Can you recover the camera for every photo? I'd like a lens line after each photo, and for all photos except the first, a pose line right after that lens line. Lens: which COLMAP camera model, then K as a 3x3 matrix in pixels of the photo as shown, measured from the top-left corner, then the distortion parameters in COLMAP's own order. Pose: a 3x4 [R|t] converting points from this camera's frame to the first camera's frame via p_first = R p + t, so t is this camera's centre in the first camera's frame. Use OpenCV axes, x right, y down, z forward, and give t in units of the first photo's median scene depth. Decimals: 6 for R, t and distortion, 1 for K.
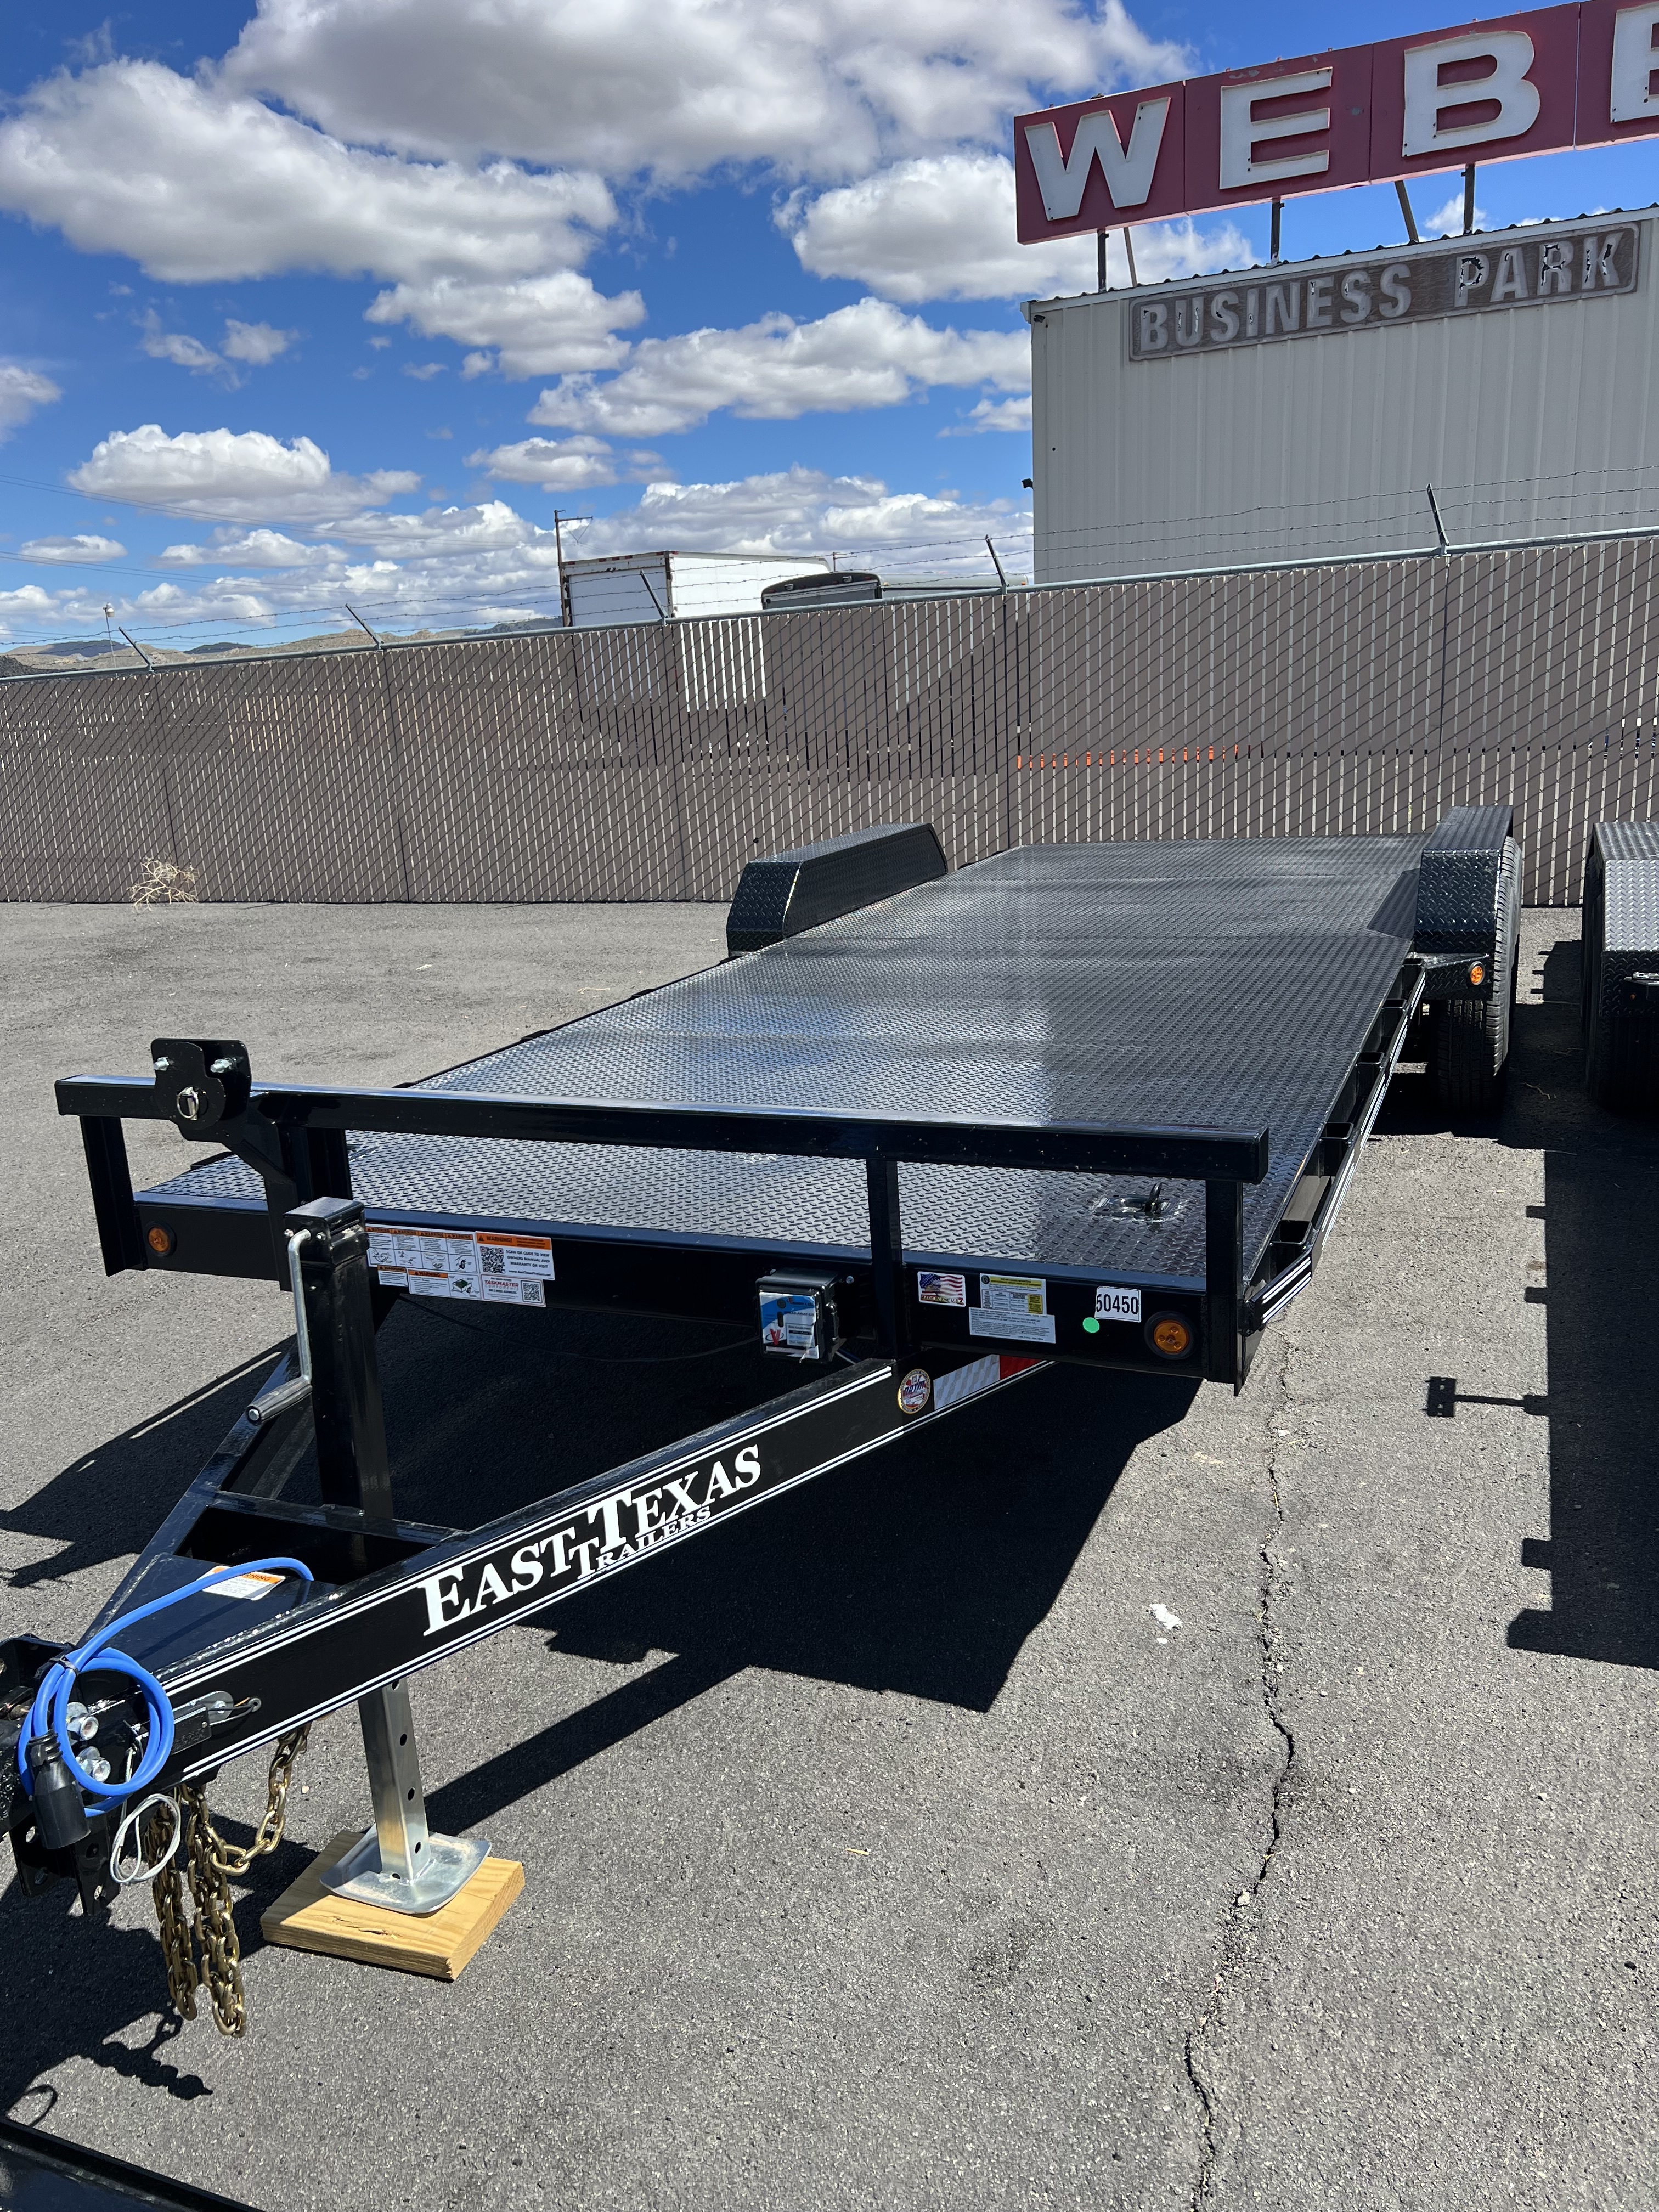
lens RADIAL K [[1707.7, 0, 831.0], [0, 1707.7, 1108.2], [0, 0, 1]] dist [0.016076, -0.017818]
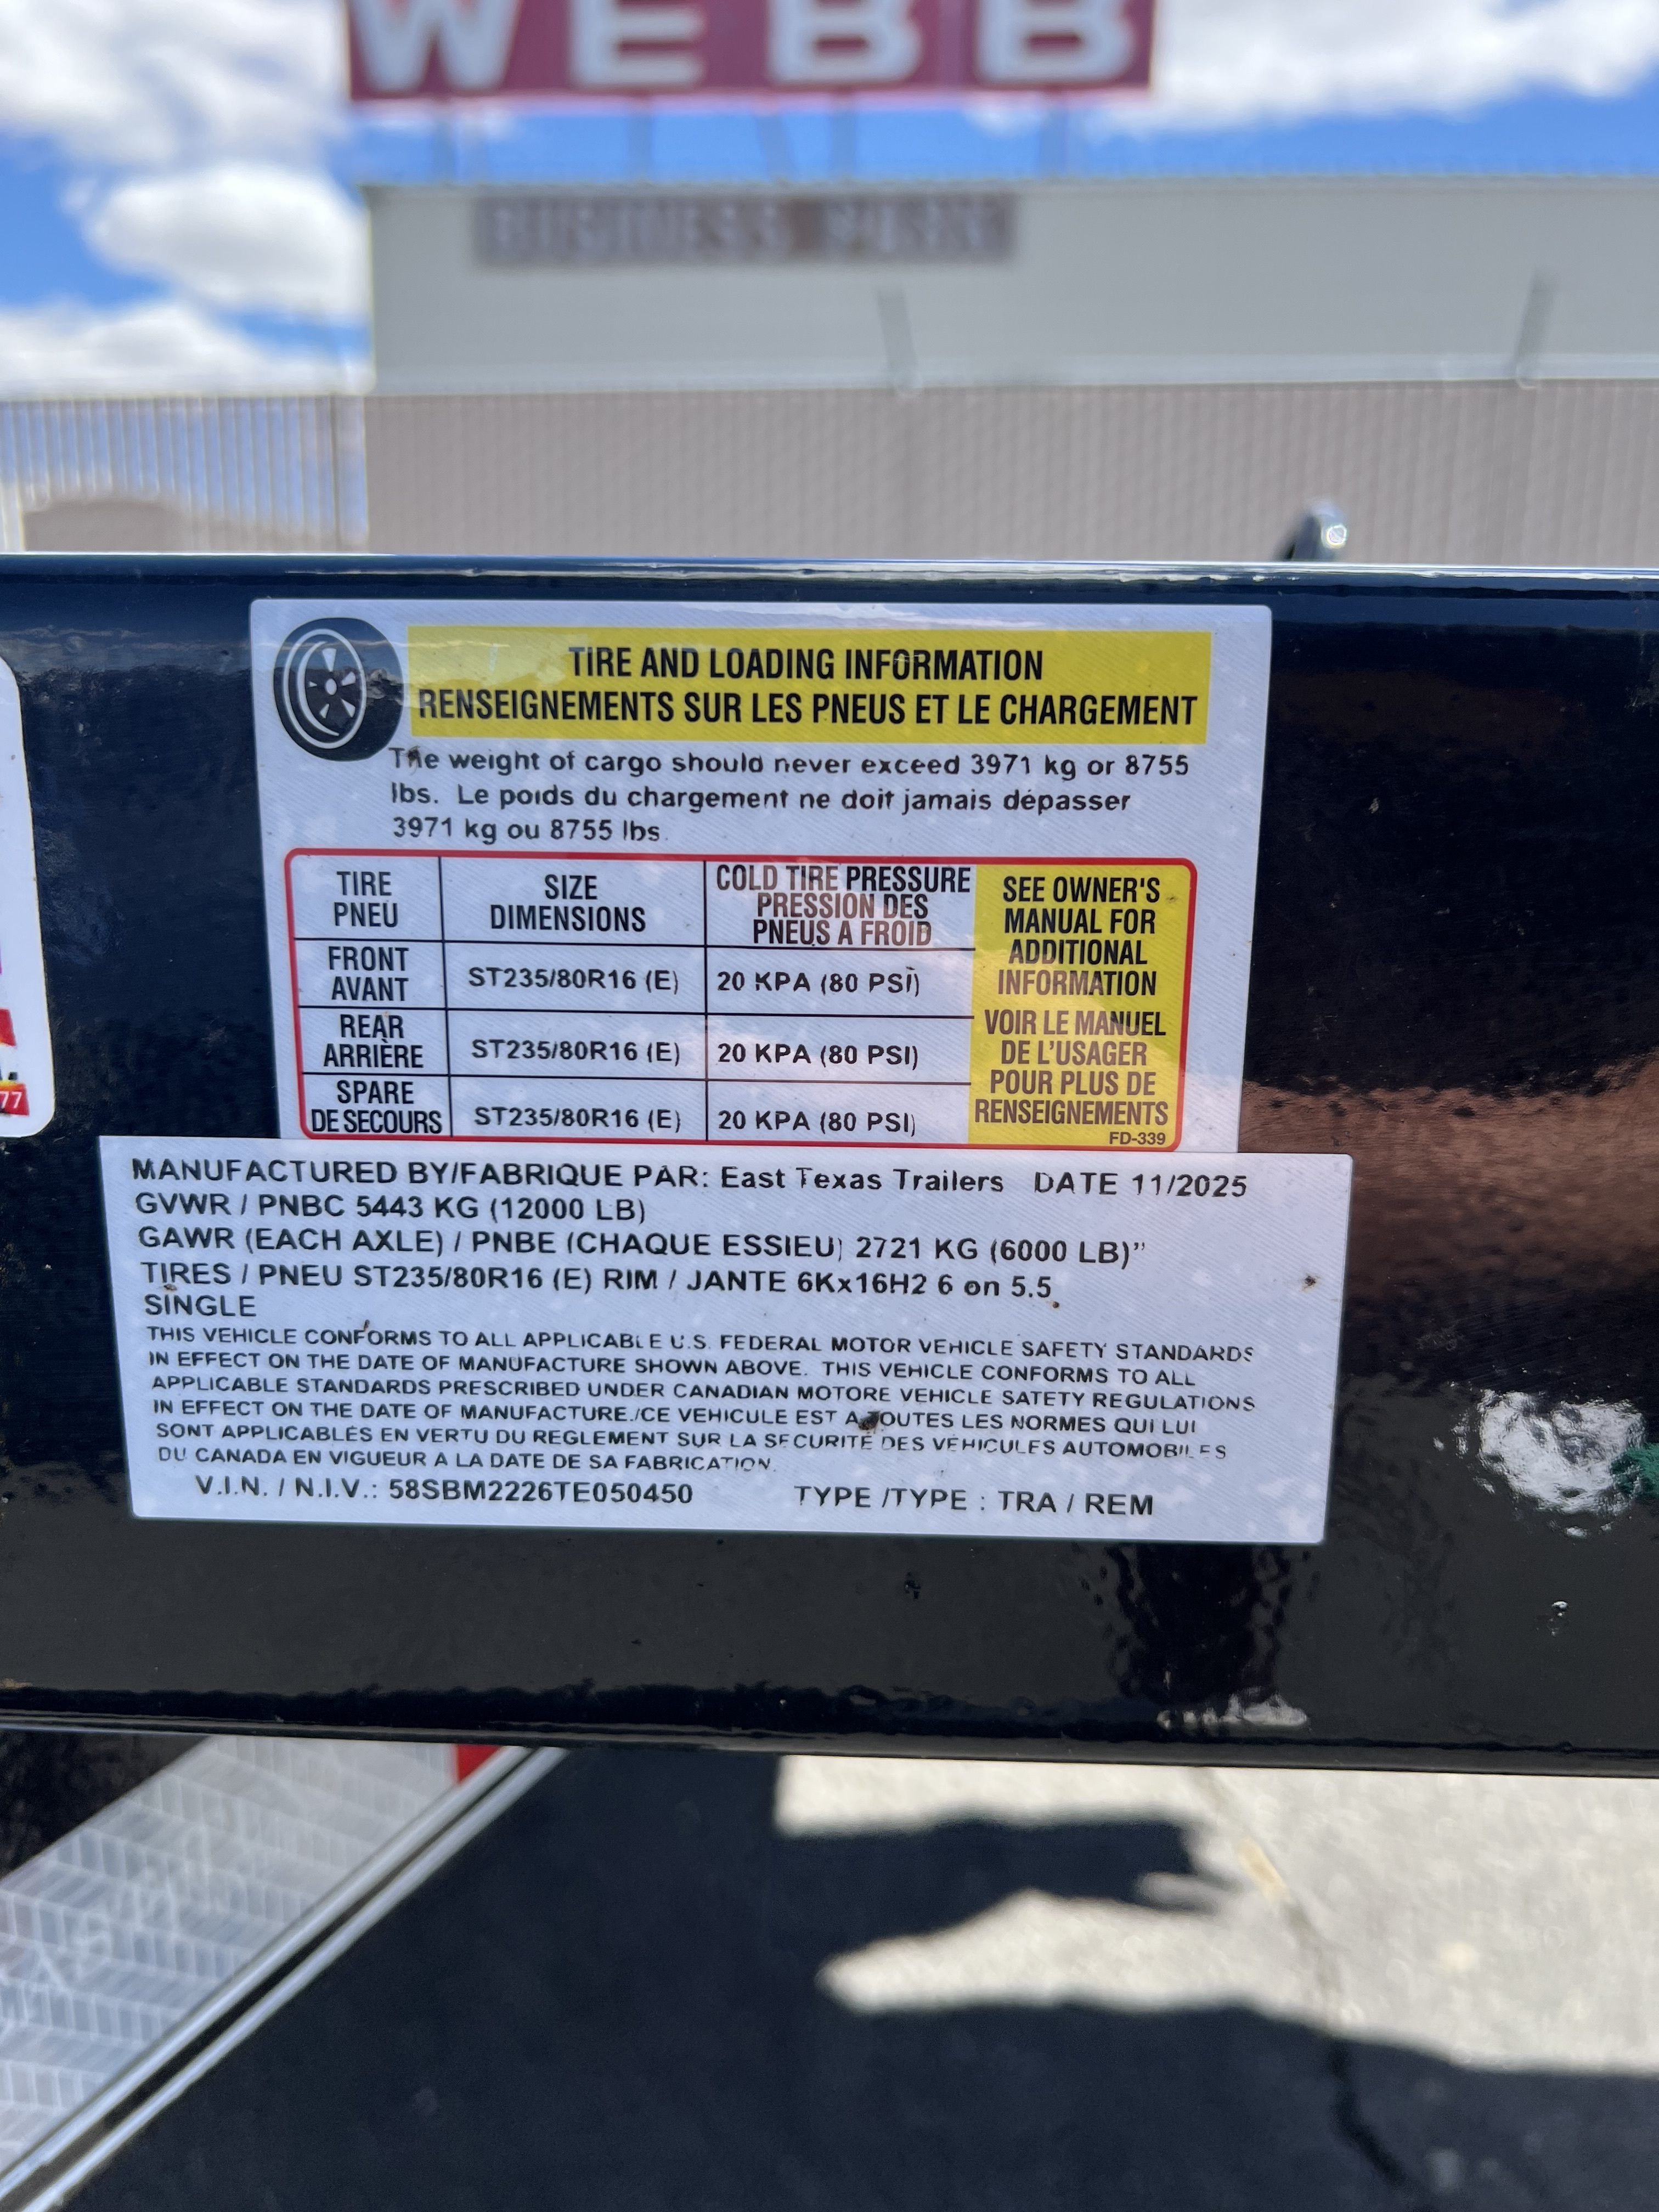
lens RADIAL K [[1707.7, 0, 834.5], [0, 1707.7, 1107.0], [0, 0, 1]] dist [0.016076, -0.017818]
pose [[0.927526, -0.011633, 0.373576, 0.082858], [0.023873, 0.999319, -0.028152, 0.118873], [-0.372994, 0.035030, 0.927172, 0.926879]]
